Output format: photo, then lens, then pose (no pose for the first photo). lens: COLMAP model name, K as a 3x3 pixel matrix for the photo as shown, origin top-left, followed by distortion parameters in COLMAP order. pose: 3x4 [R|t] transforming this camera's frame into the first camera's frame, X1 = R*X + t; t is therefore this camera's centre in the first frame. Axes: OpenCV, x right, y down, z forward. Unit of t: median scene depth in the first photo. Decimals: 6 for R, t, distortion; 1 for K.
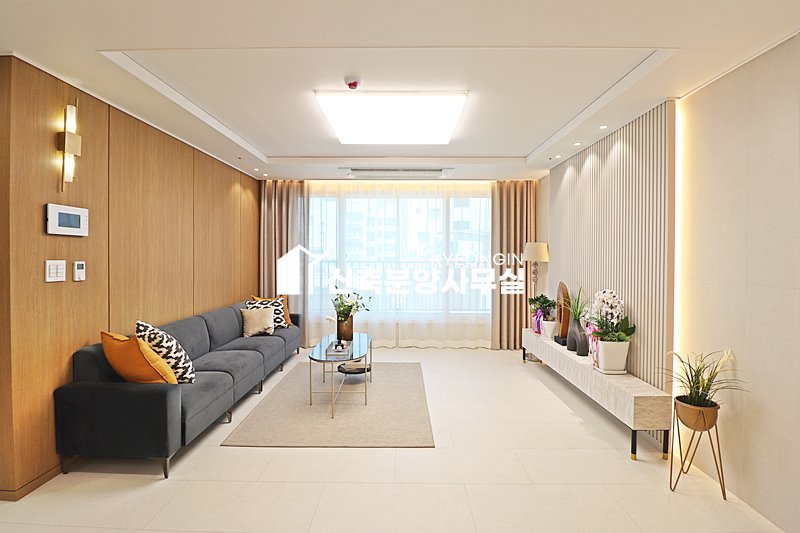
lens RADIAL K [[368.2, 0, 403.2], [0, 368.2, 258.9], [0, 0, 1]] dist [-0.008415, -0.007611]
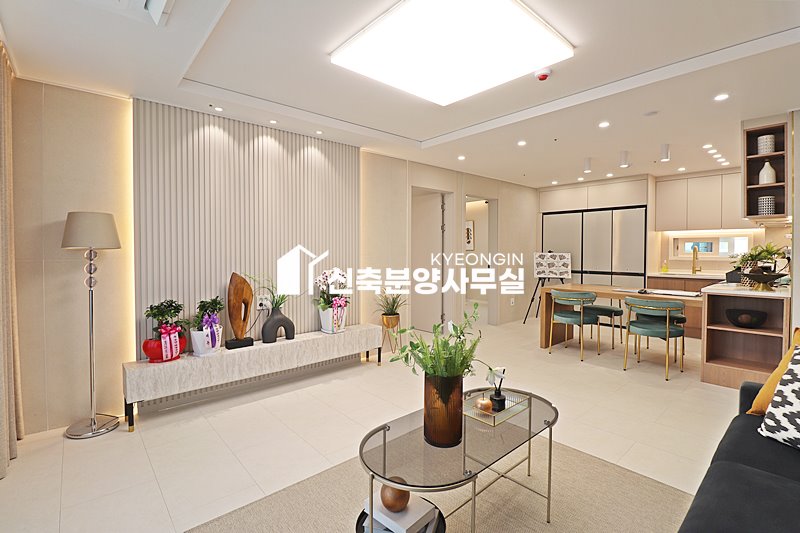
lens RADIAL K [[368.2, 0, 401.0], [0, 368.2, 259.3], [0, 0, 1]] dist [-0.008415, -0.007611]
pose [[-0.662723, -0.023604, 0.748493, -0.442274], [0.005034, 0.999340, 0.035972, 0.007910], [-0.748848, 0.027607, -0.662166, 1.347414]]
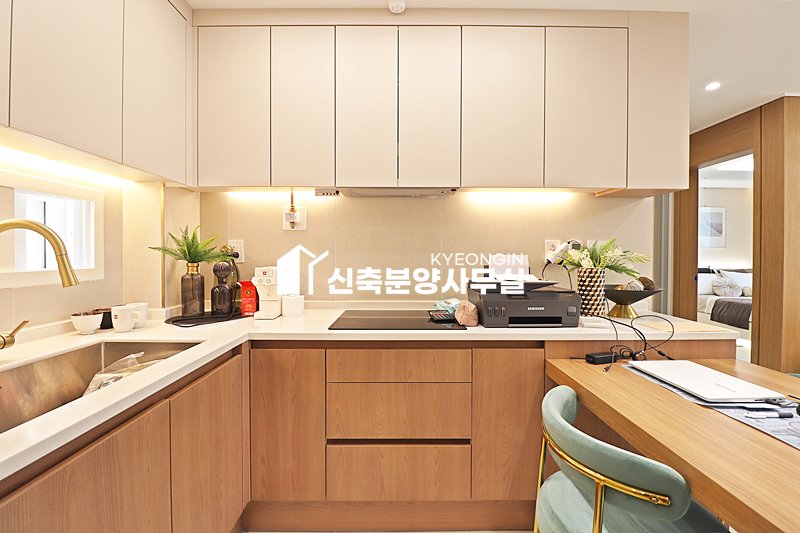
lens RADIAL K [[368.2, 0, 399.2], [0, 368.2, 259.7], [0, 0, 1]] dist [-0.008415, -0.007611]
pose [[-0.001330, 0.008281, -0.999965, 0.166794], [-0.011367, 0.999901, 0.008296, 0.039606], [0.999935, 0.011378, -0.001236, -0.261723]]
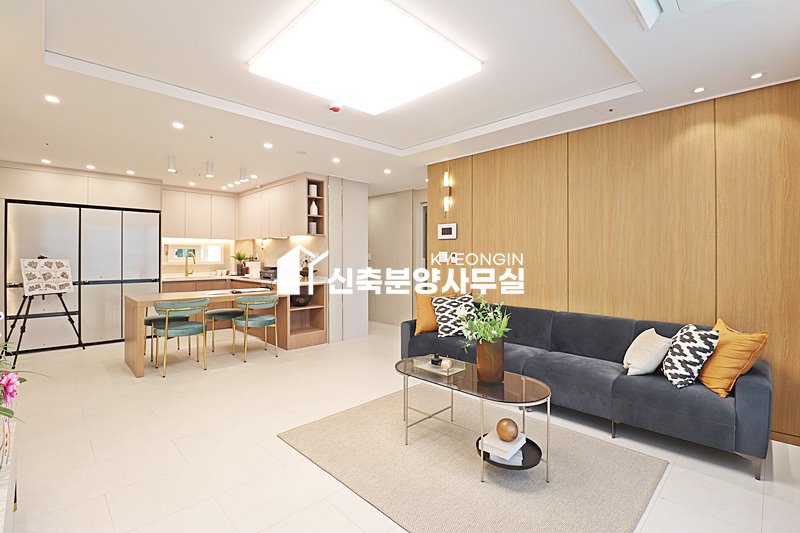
lens RADIAL K [[368.2, 0, 404.8], [0, 368.2, 256.5], [0, 0, 1]] dist [-0.008415, -0.007611]
pose [[-0.708316, -0.007120, -0.705860, 0.384537], [-0.012505, 0.999919, 0.002463, 0.017058], [0.705785, 0.010572, -0.708347, 1.376273]]
